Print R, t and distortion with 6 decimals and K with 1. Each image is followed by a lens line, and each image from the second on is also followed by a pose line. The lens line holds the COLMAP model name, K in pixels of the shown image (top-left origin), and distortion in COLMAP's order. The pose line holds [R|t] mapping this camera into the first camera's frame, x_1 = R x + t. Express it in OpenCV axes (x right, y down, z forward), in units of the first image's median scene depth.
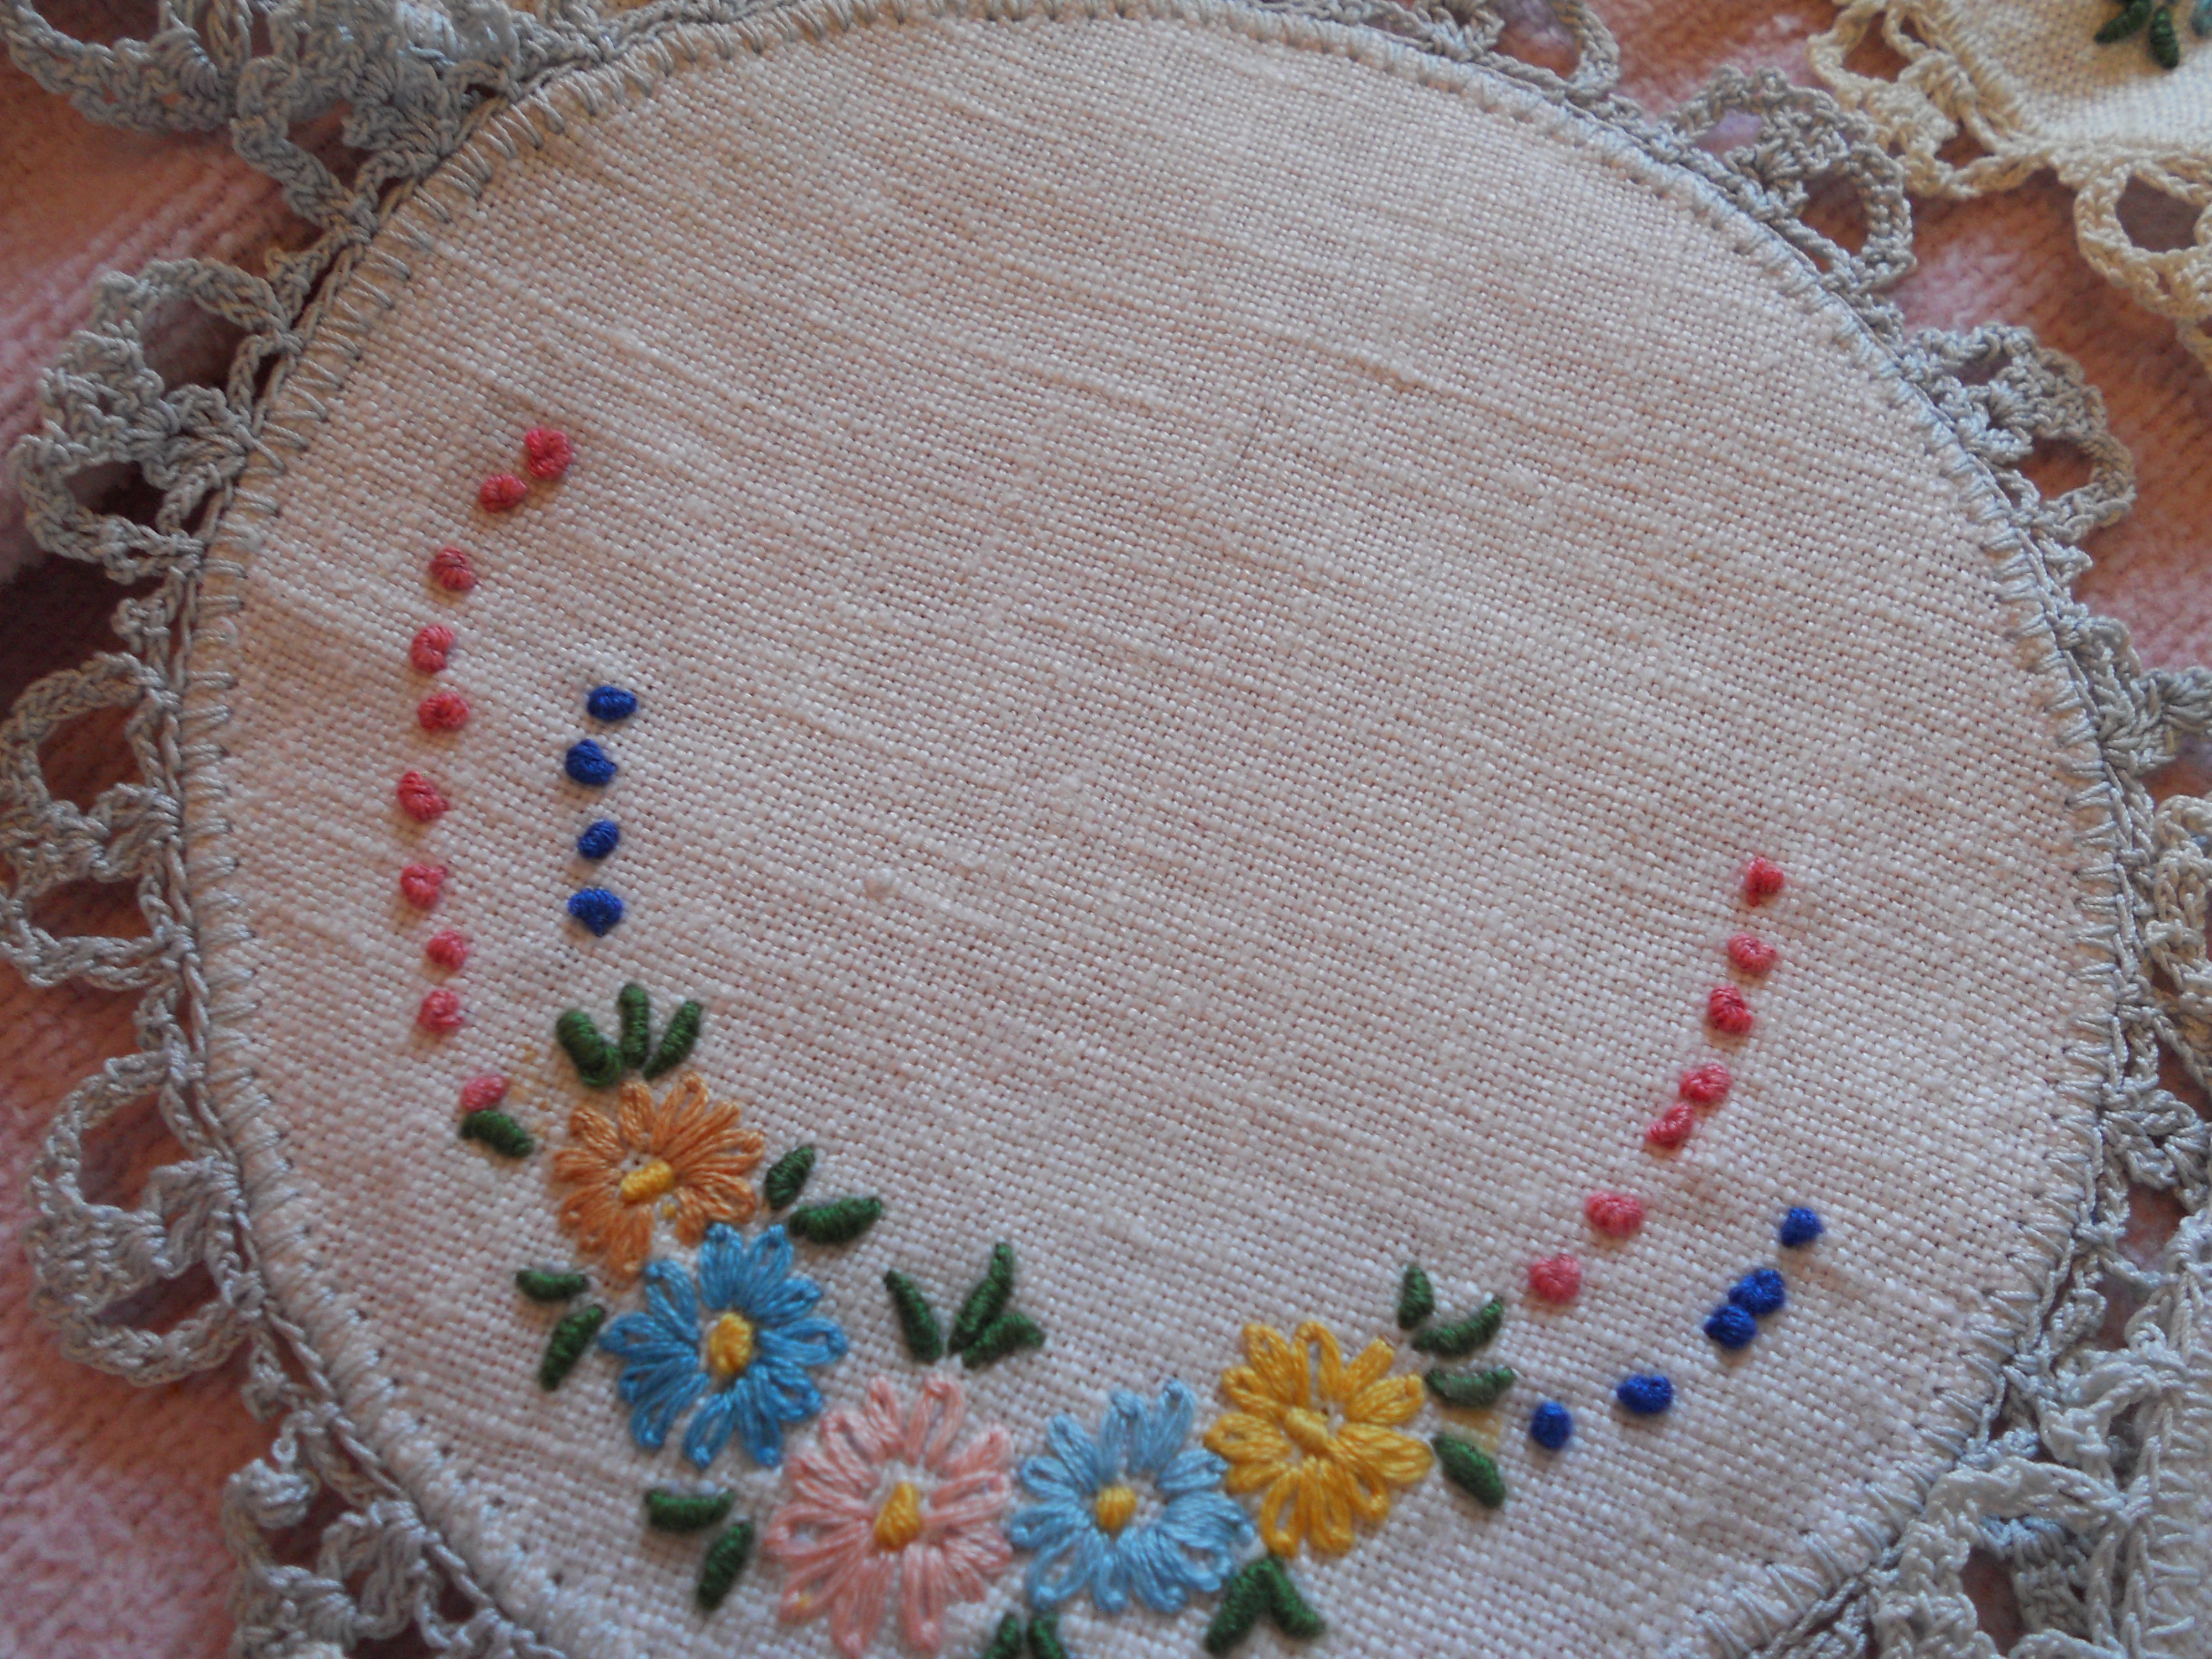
lens RADIAL K [[1957.1, 0, 1106.5], [0, 1957.1, 823.8], [0, 0, 1]] dist [-0.017543, 0.006197]
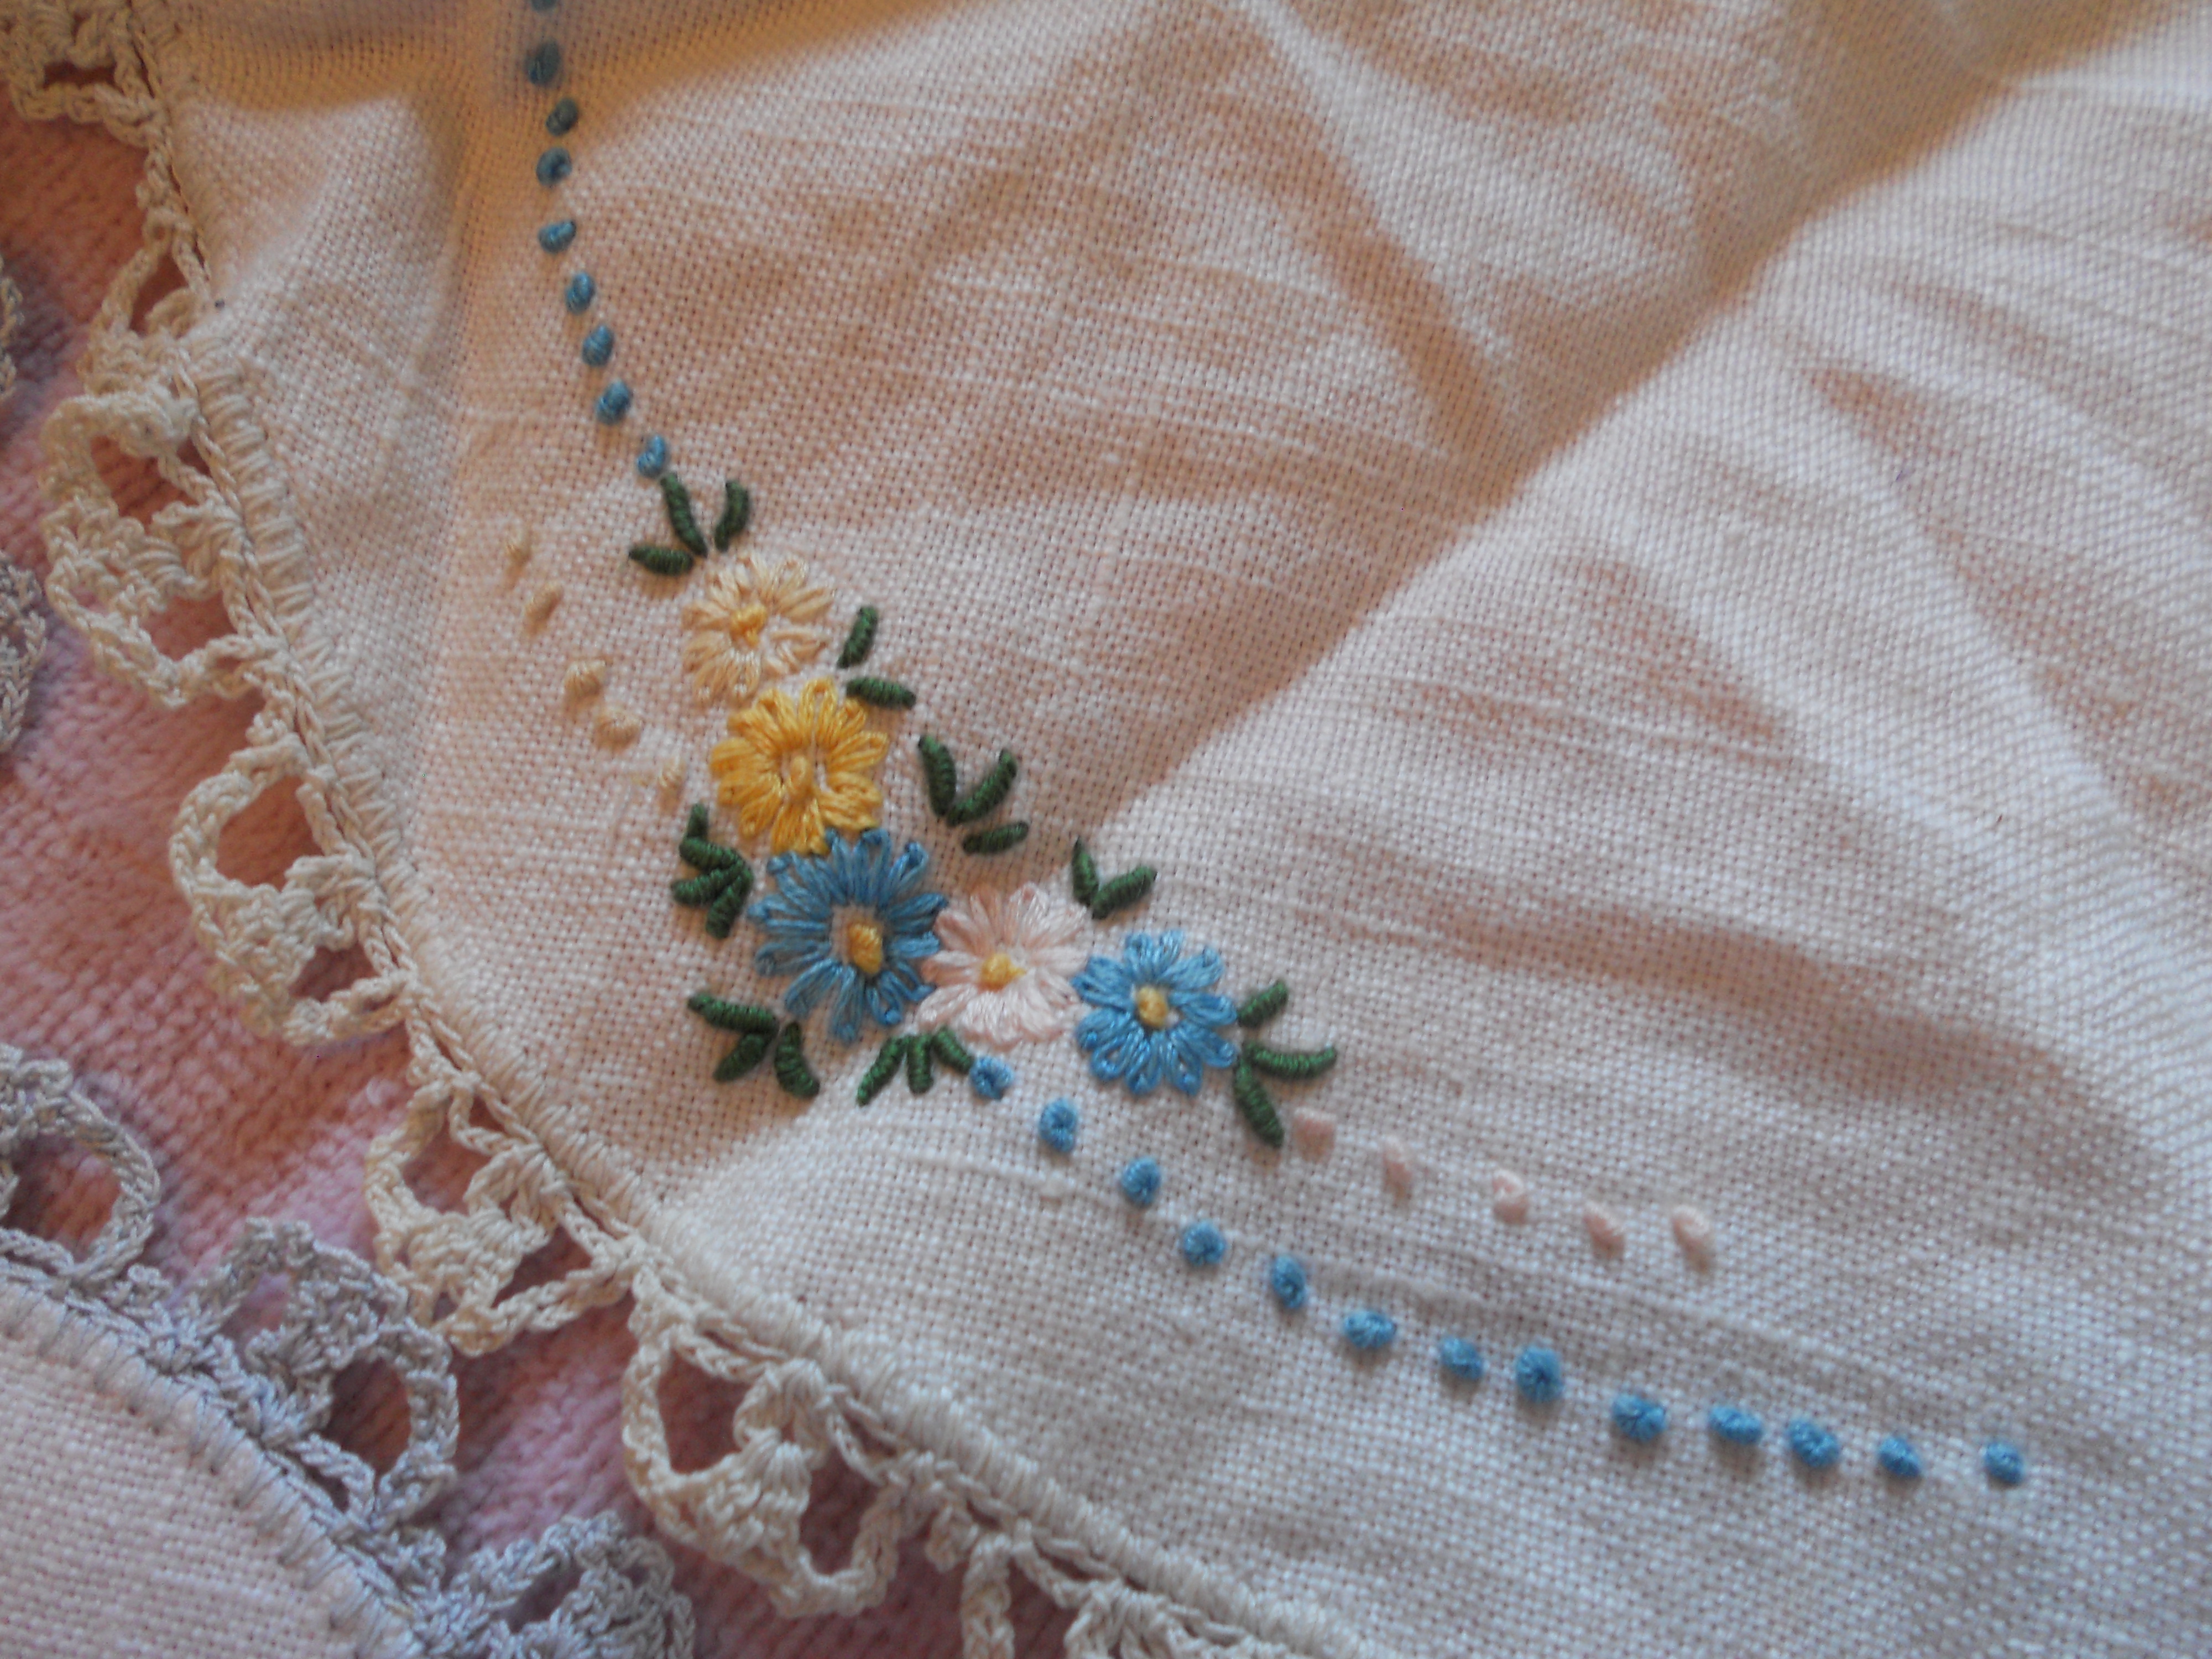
lens RADIAL K [[1957.1, 0, 1094.2], [0, 1957.1, 840.5], [0, 0, 1]] dist [-0.017543, 0.006197]
pose [[0.986362, -0.164523, -0.004605, 0.721199], [0.164560, 0.985288, 0.046132, -0.539721], [-0.003053, -0.046261, 0.998925, 0.171844]]
